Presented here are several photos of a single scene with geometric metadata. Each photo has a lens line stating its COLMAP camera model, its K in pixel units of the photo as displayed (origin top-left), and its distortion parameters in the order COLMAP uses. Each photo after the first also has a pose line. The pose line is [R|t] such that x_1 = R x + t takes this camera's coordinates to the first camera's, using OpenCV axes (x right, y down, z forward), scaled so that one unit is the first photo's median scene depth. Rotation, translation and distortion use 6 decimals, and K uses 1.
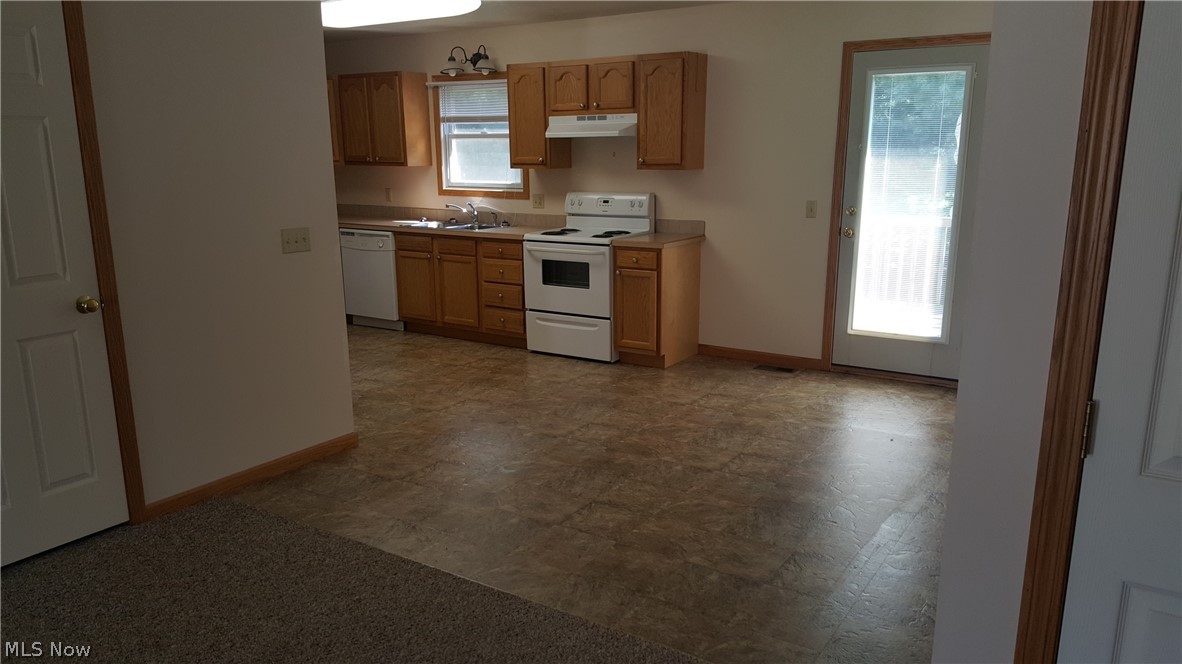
lens RADIAL K [[874.0, 0, 587.7], [0, 874.0, 349.8], [0, 0, 1]] dist [0.189870, -0.290933]
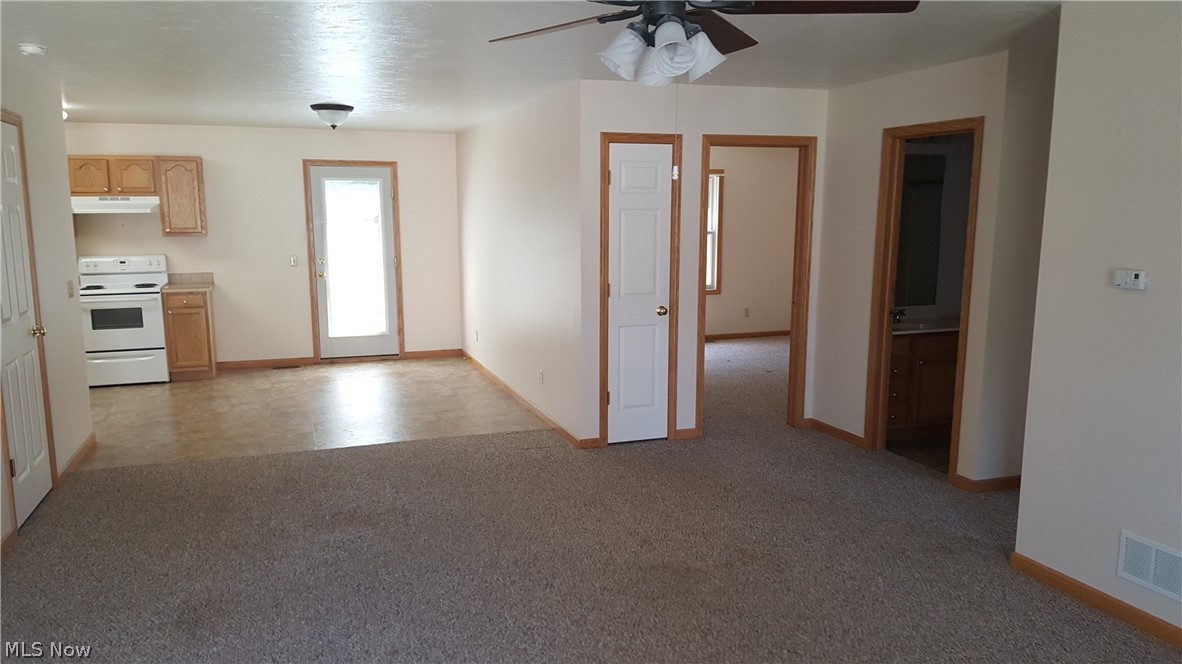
lens RADIAL K [[874.0, 0, 587.7], [0, 874.0, 349.8], [0, 0, 1]] dist [0.189870, -0.290933]
pose [[0.610908, -0.122380, 0.782186, -0.618620], [0.180728, 0.983451, 0.012717, 0.061983], [-0.770798, 0.133594, 0.622915, -0.318442]]
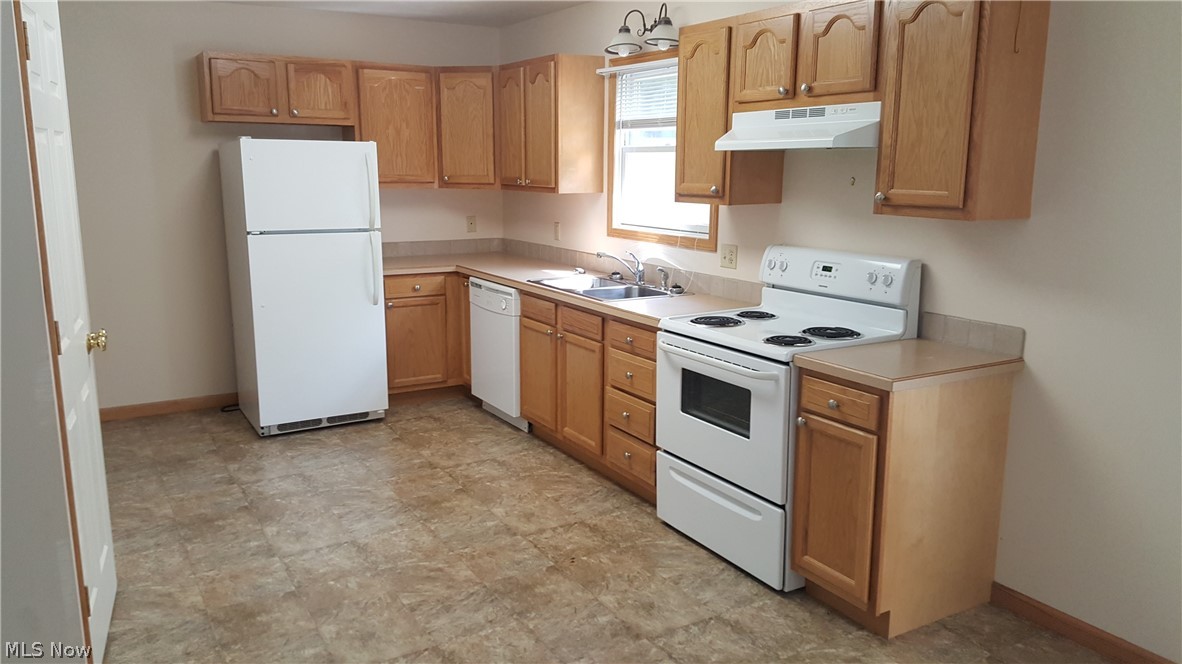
lens RADIAL K [[859.6, 0, 586.4], [0, 859.6, 325.1], [0, 0, 1]] dist [0.085446, -0.001260]
pose [[0.897113, 0.097845, -0.430830, 0.122797], [-0.115198, 0.993240, -0.014302, -0.113797], [0.426518, 0.062462, 0.902320, 0.481830]]
